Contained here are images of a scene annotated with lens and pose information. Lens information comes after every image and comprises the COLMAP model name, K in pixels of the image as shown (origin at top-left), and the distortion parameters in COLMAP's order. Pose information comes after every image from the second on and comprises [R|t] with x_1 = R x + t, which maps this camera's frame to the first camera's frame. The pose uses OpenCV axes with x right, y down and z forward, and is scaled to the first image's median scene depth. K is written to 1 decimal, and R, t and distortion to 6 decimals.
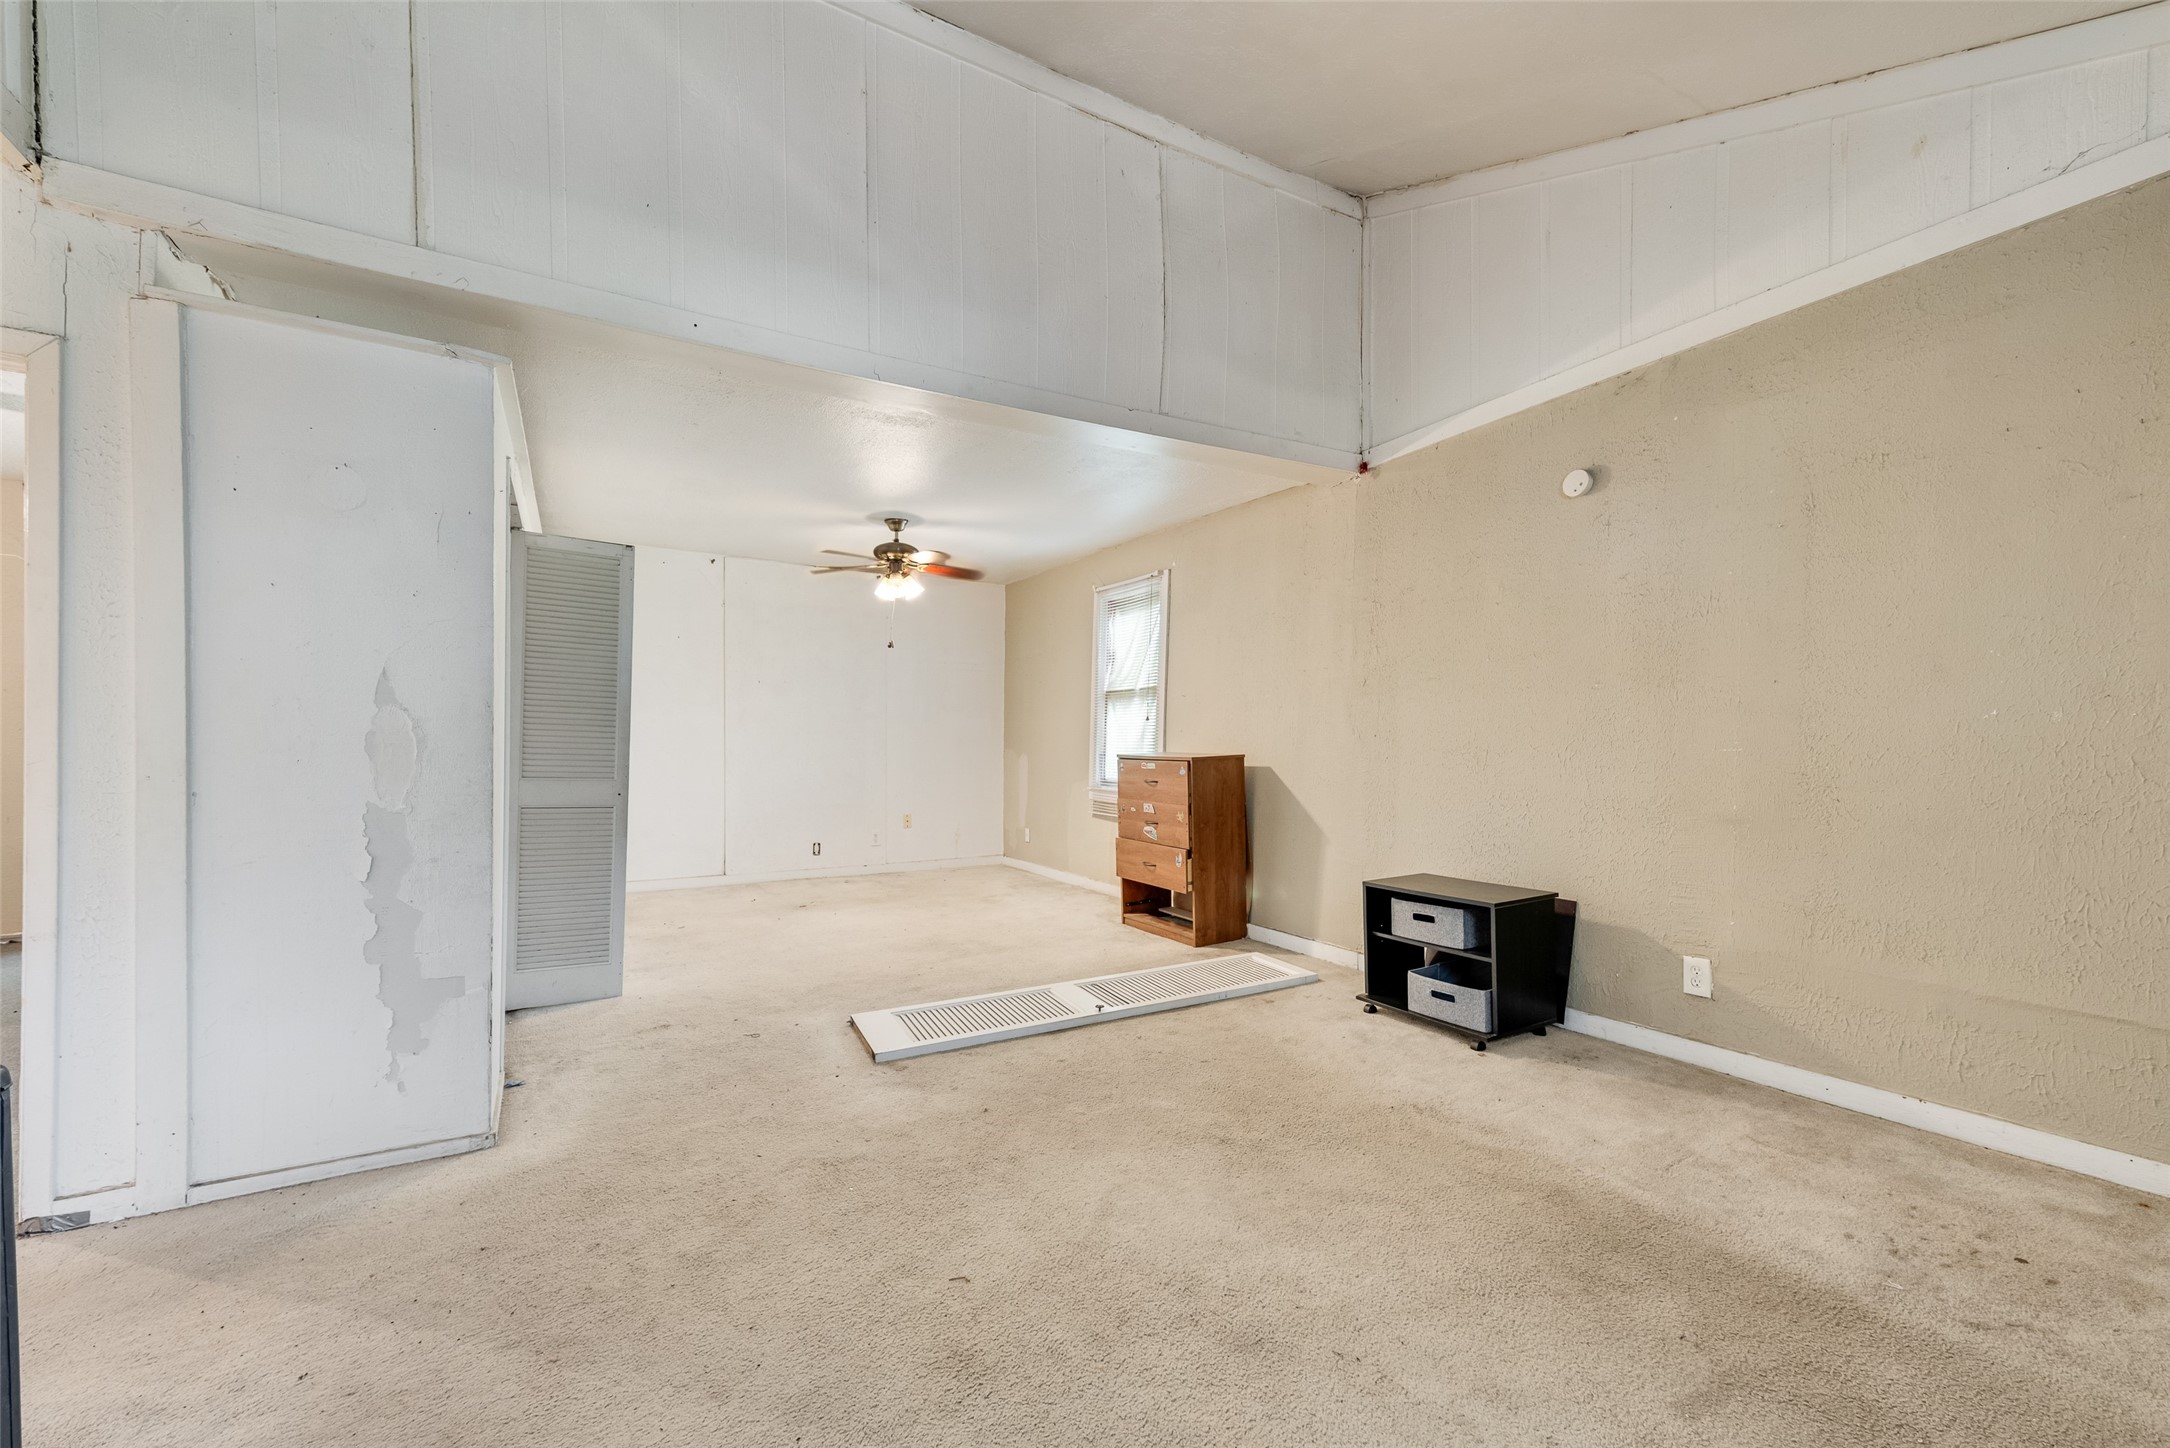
lens RADIAL K [[864.8, 0, 1083.6], [0, 864.8, 746.4], [0, 0, 1]] dist [0.008668, -0.000553]
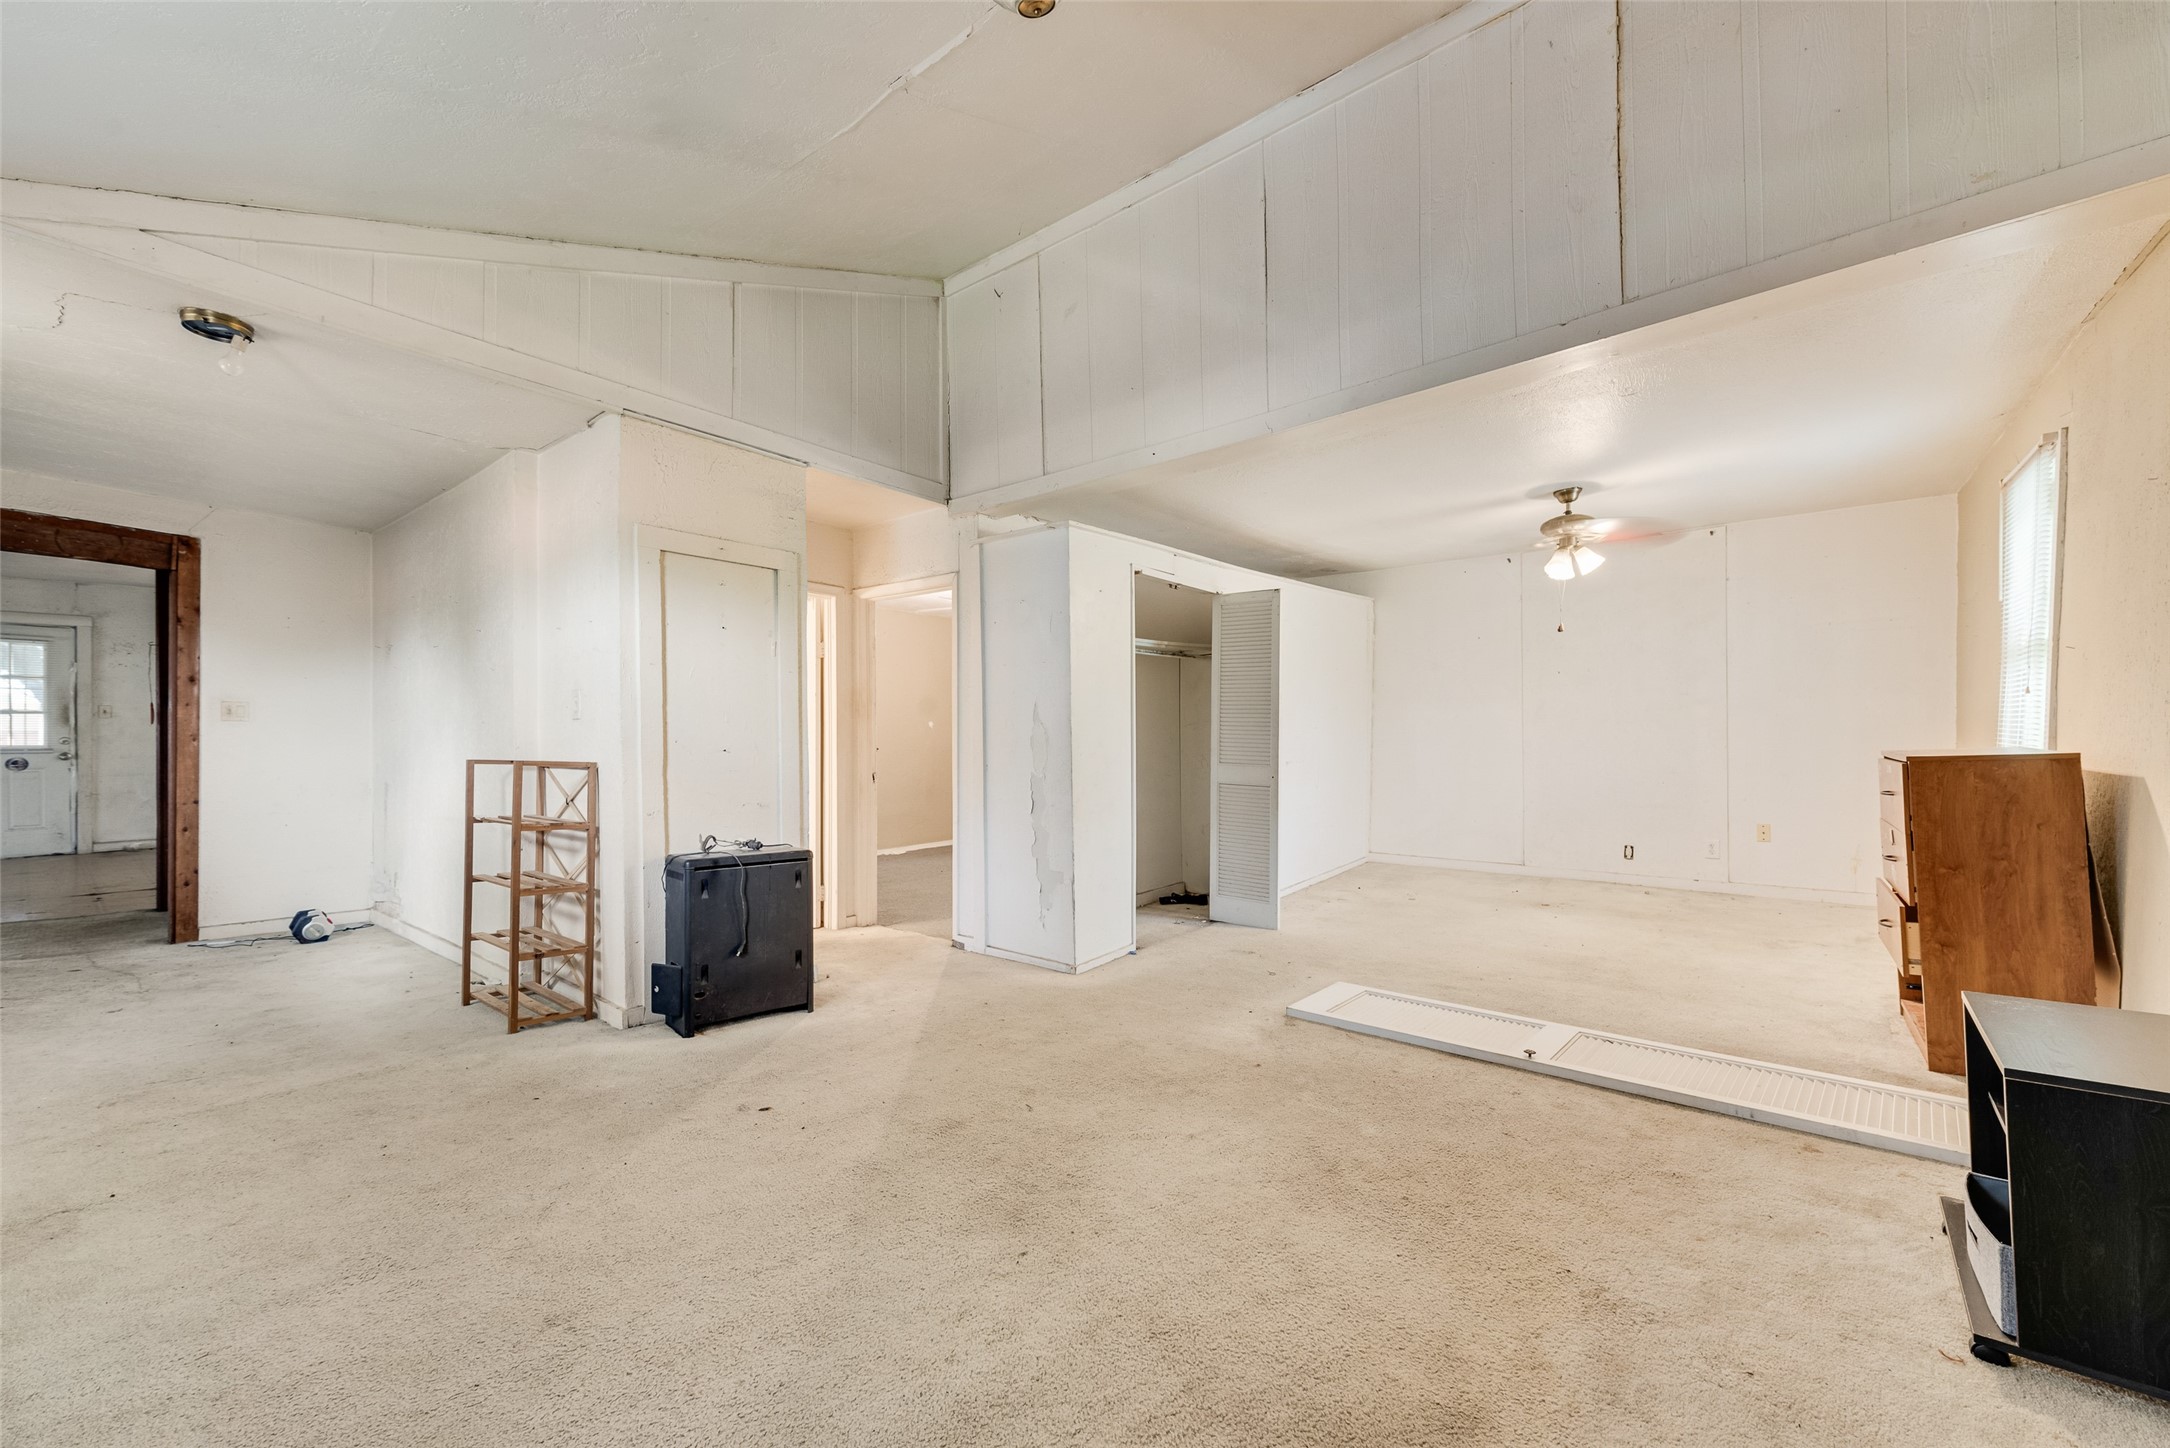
lens RADIAL K [[864.8, 0, 1083.5], [0, 864.8, 722.2], [0, 0, 1]] dist [0.008668, -0.000553]
pose [[0.331332, -0.021266, -0.943275, 0.698826], [0.008194, 0.999773, -0.019661, -0.005960], [0.943479, -0.001215, 0.331431, 0.324772]]
